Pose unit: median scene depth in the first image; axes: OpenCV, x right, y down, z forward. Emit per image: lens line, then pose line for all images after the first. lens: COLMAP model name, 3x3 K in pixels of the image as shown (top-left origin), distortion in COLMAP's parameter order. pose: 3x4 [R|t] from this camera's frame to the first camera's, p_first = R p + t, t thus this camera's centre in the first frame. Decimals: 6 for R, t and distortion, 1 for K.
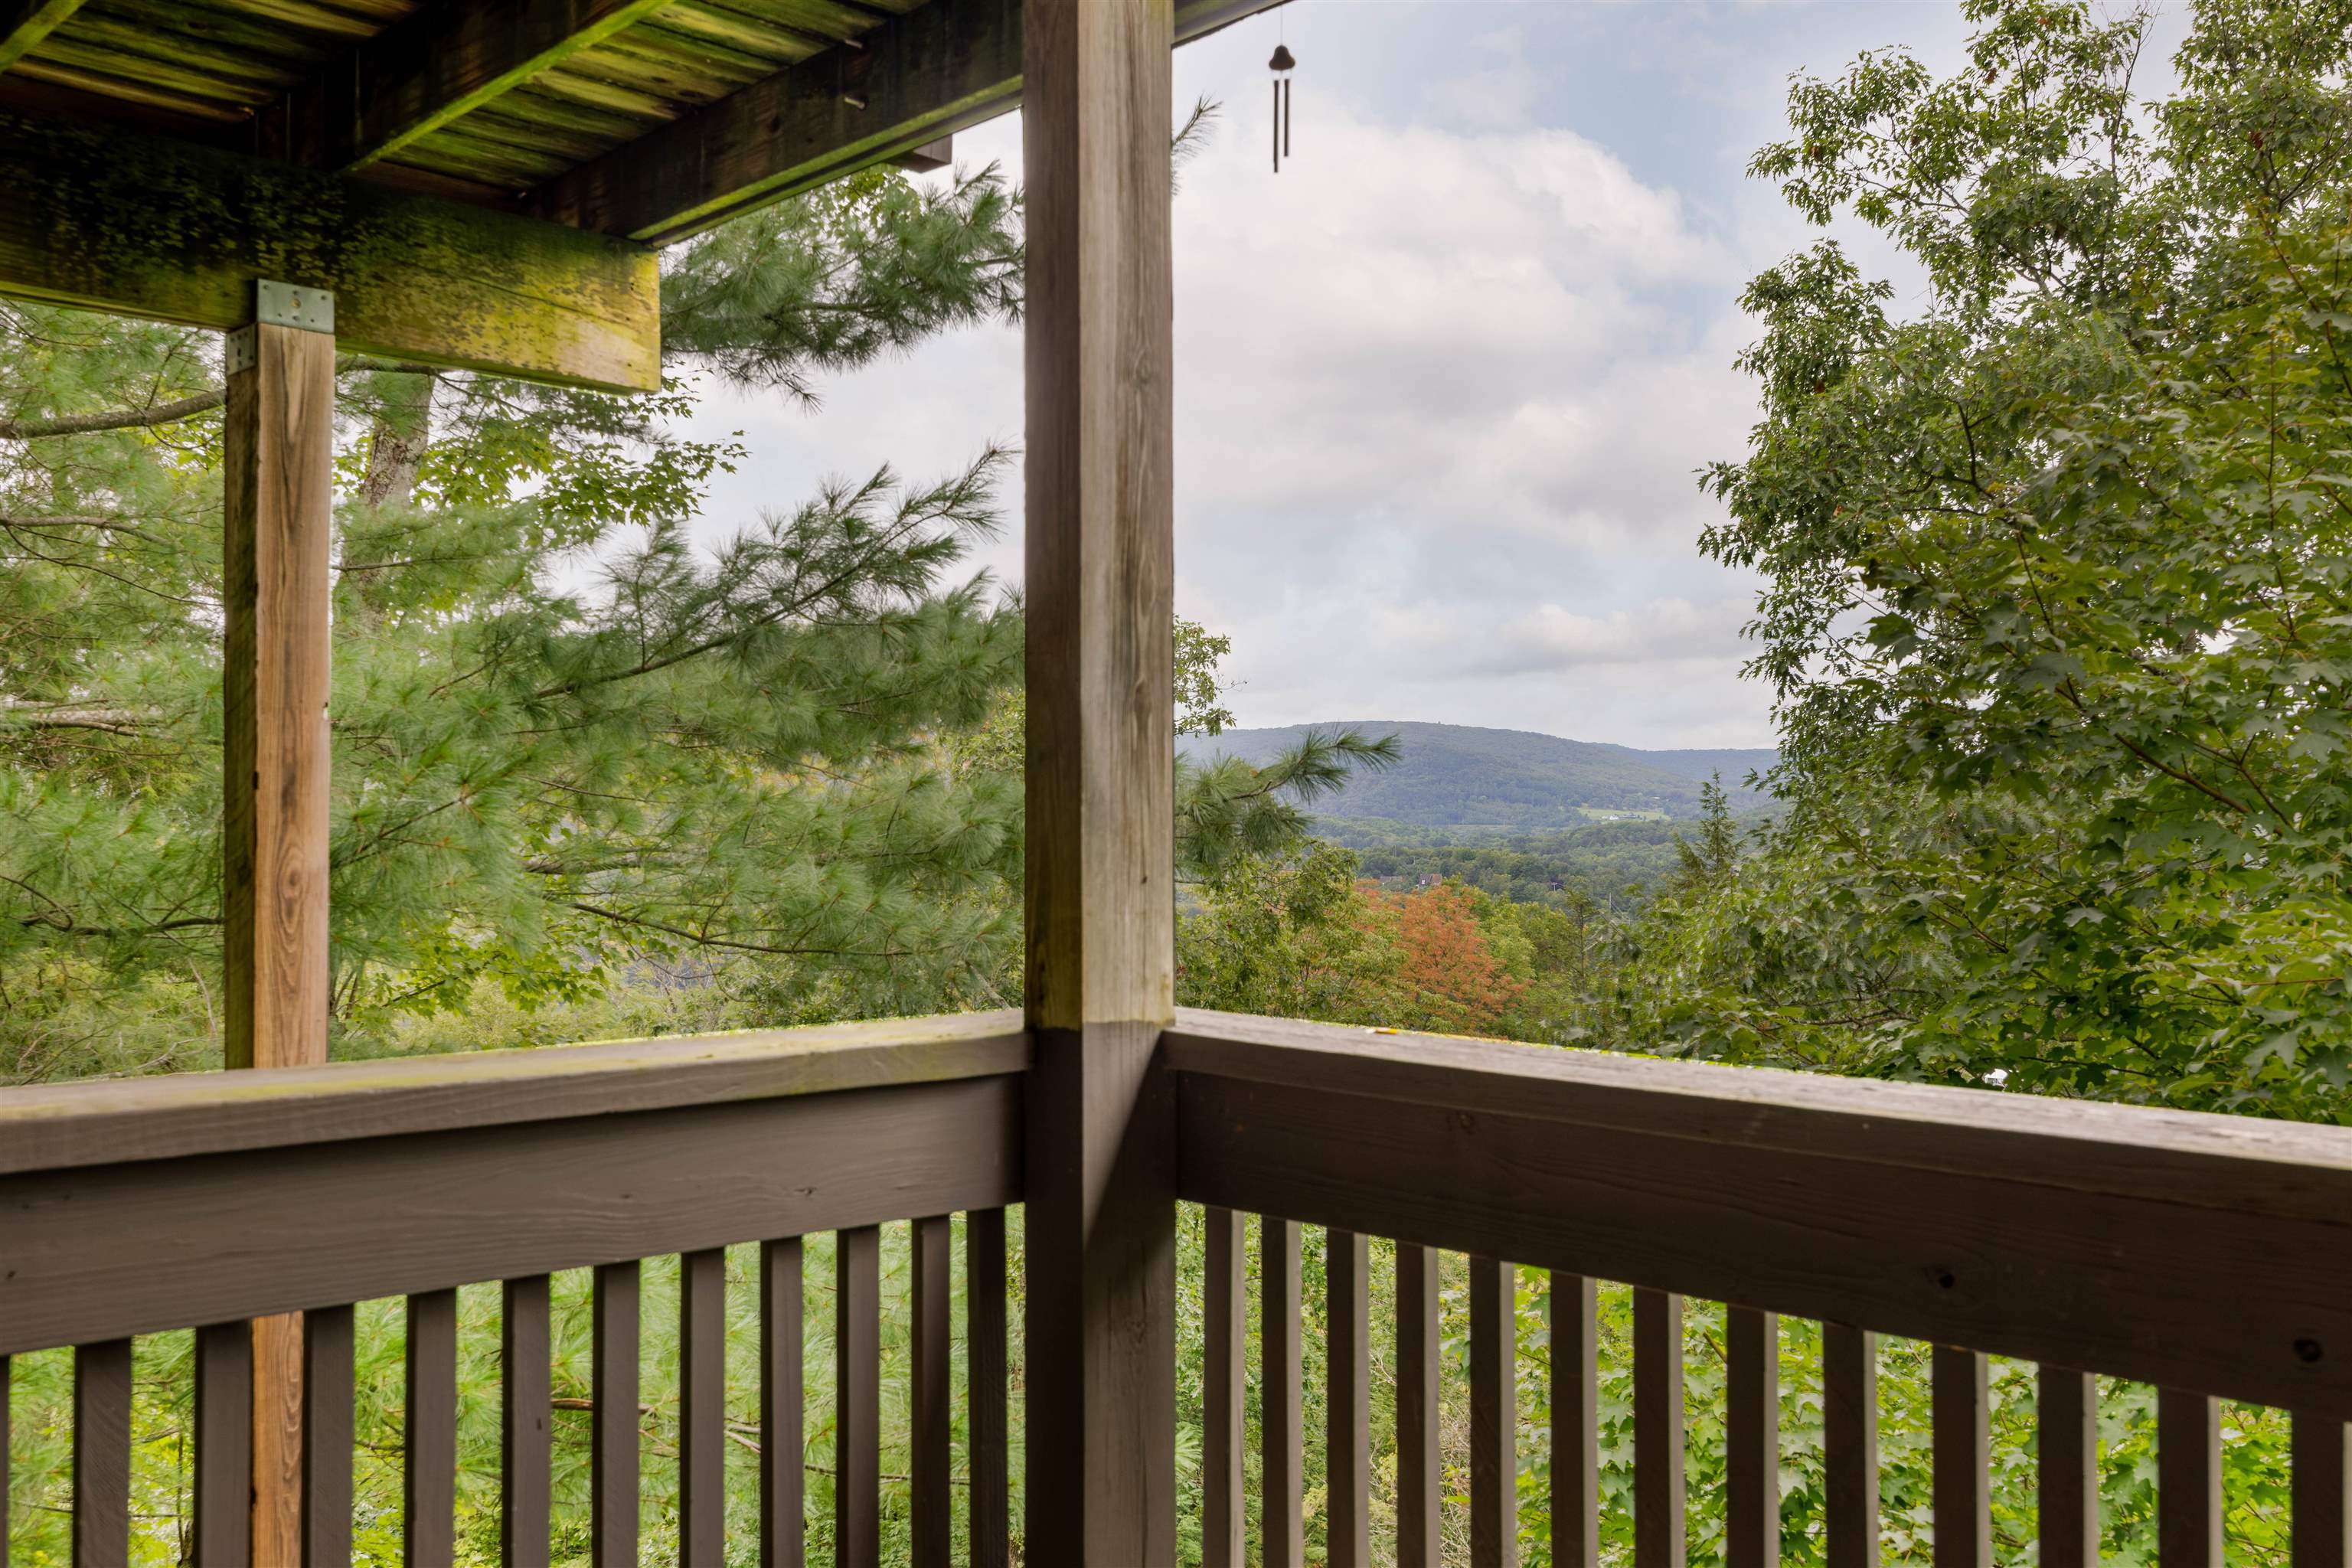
lens RADIAL K [[2219.5, 0, 1158.4], [0, 2219.5, 766.6], [0, 0, 1]] dist [0.016070, 0.000000]
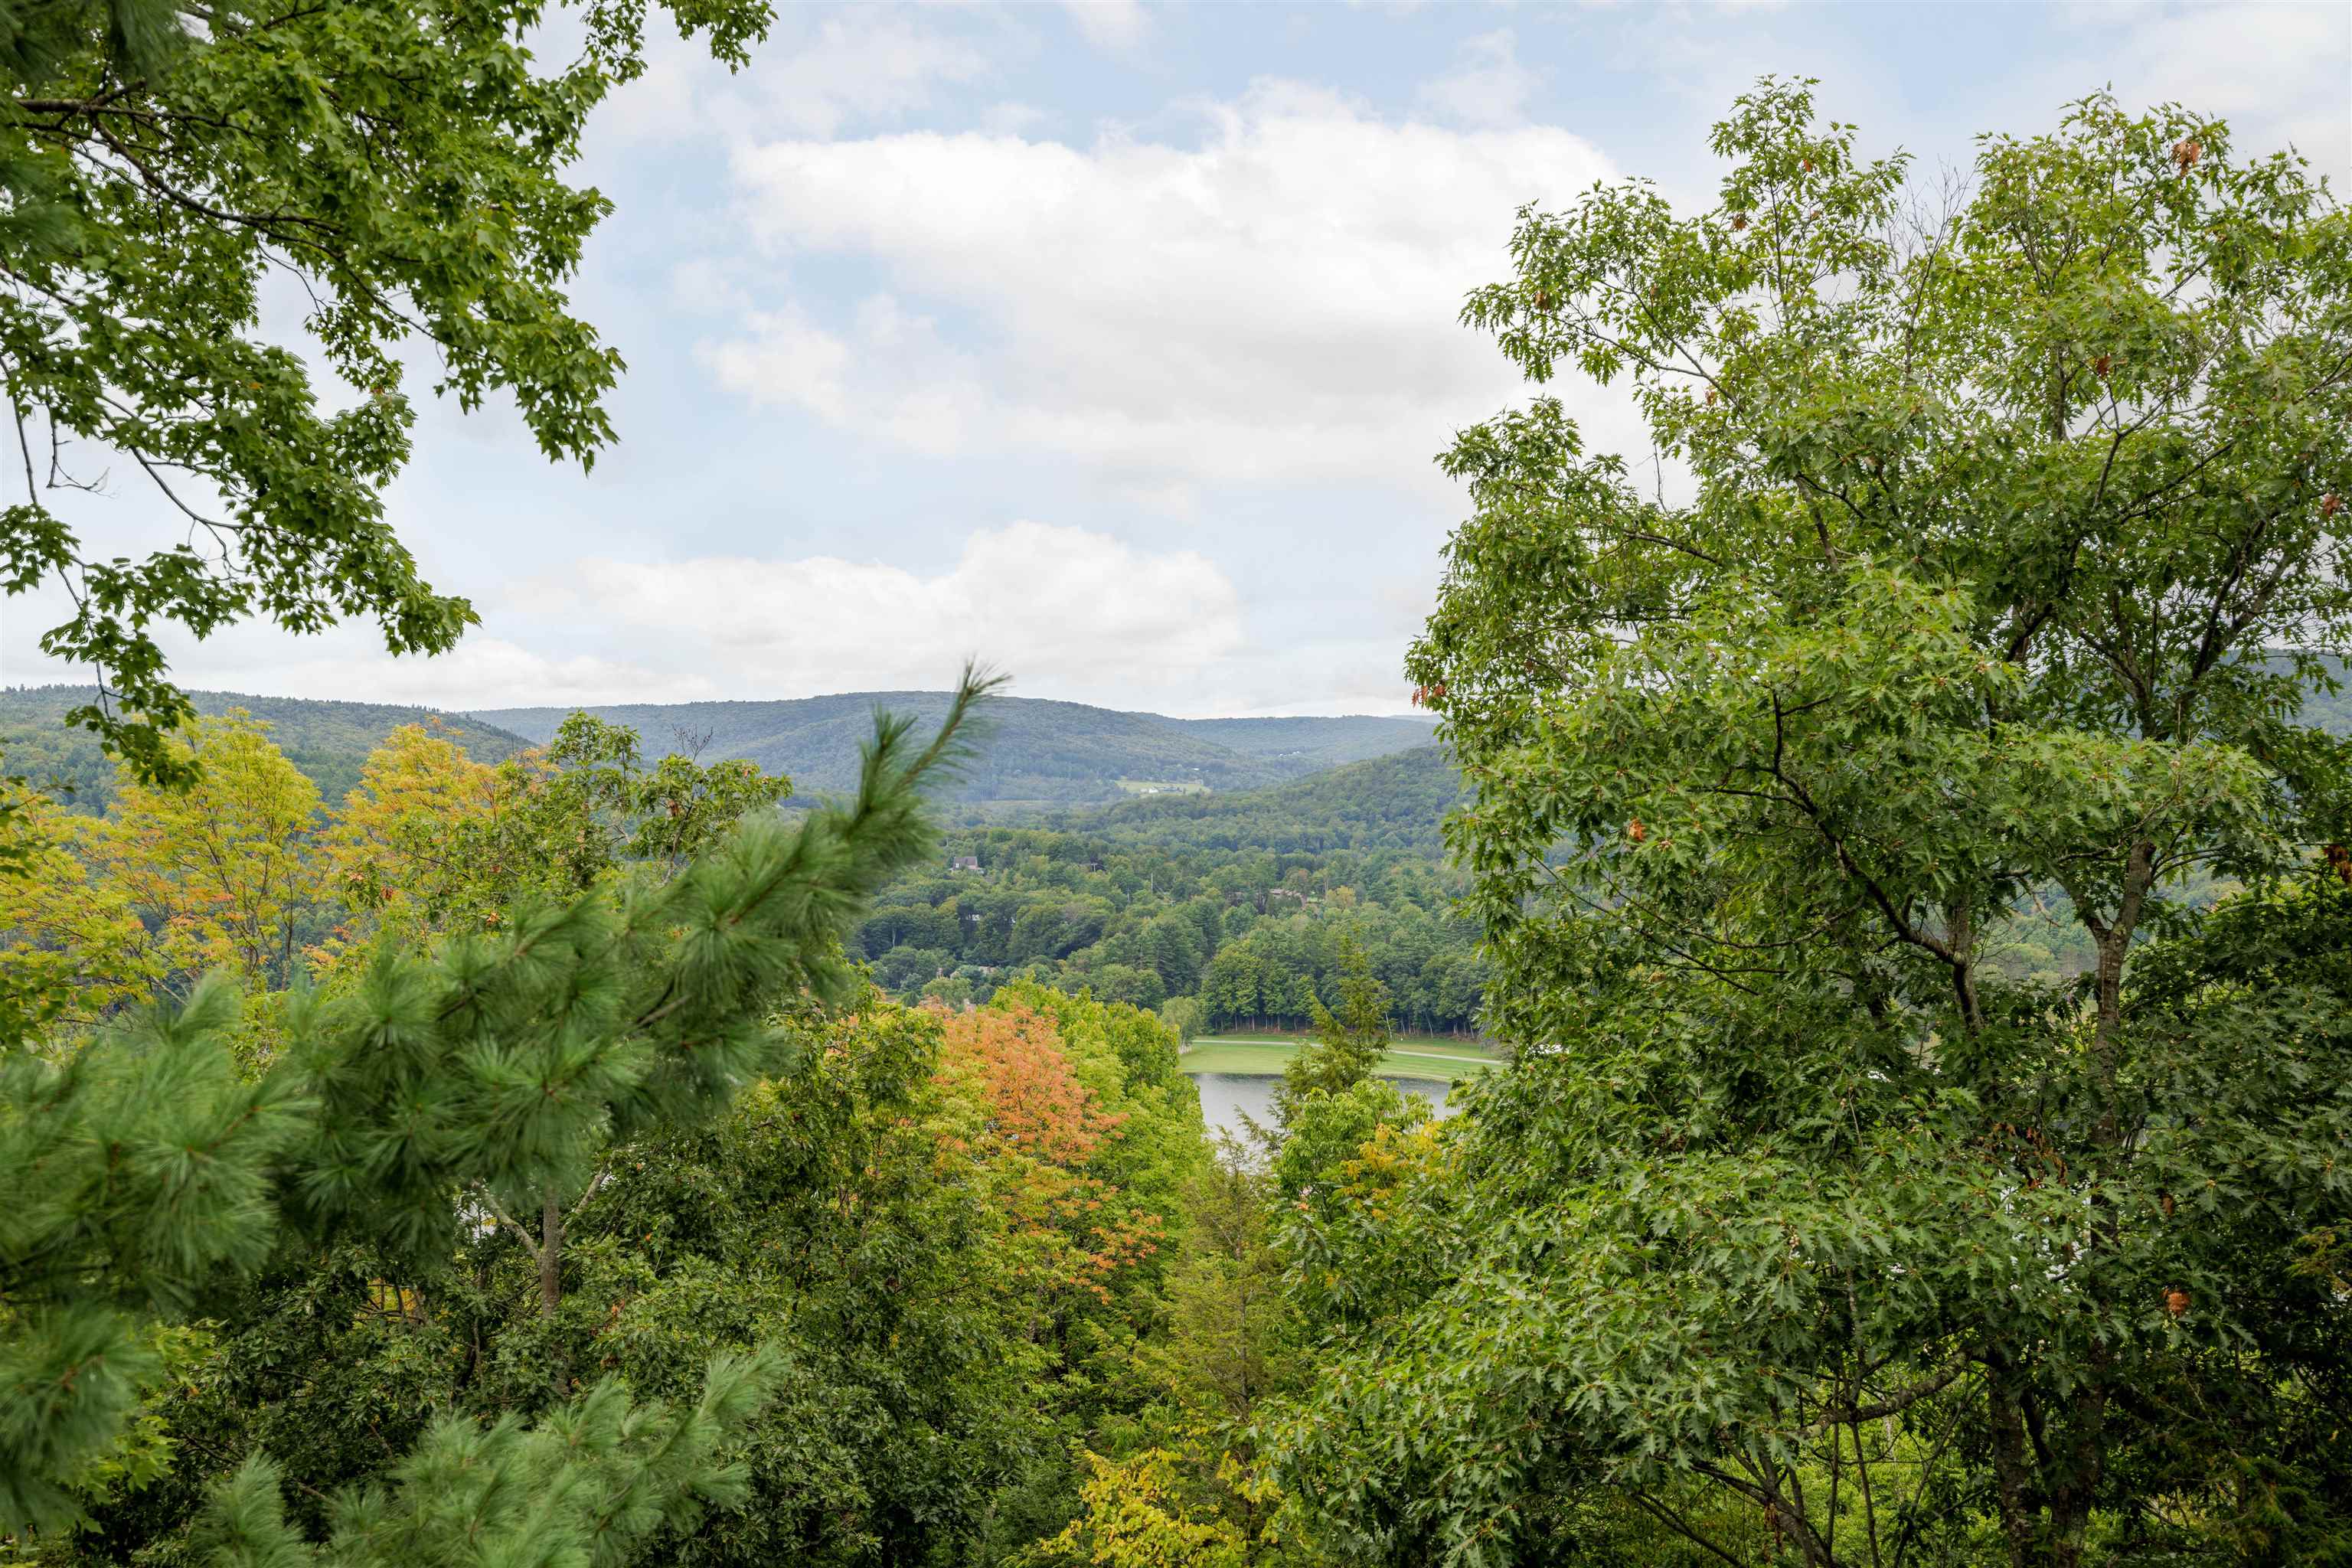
lens RADIAL K [[2351.6, 0, 1187.8], [0, 2351.6, 801.9], [0, 0, 1]] dist [-0.006068, 0.000000]
pose [[0.975987, -0.012030, 0.217497, -0.023074], [0.005083, 0.999460, 0.032475, -0.119954], [-0.217770, -0.030590, 0.975521, 0.176450]]
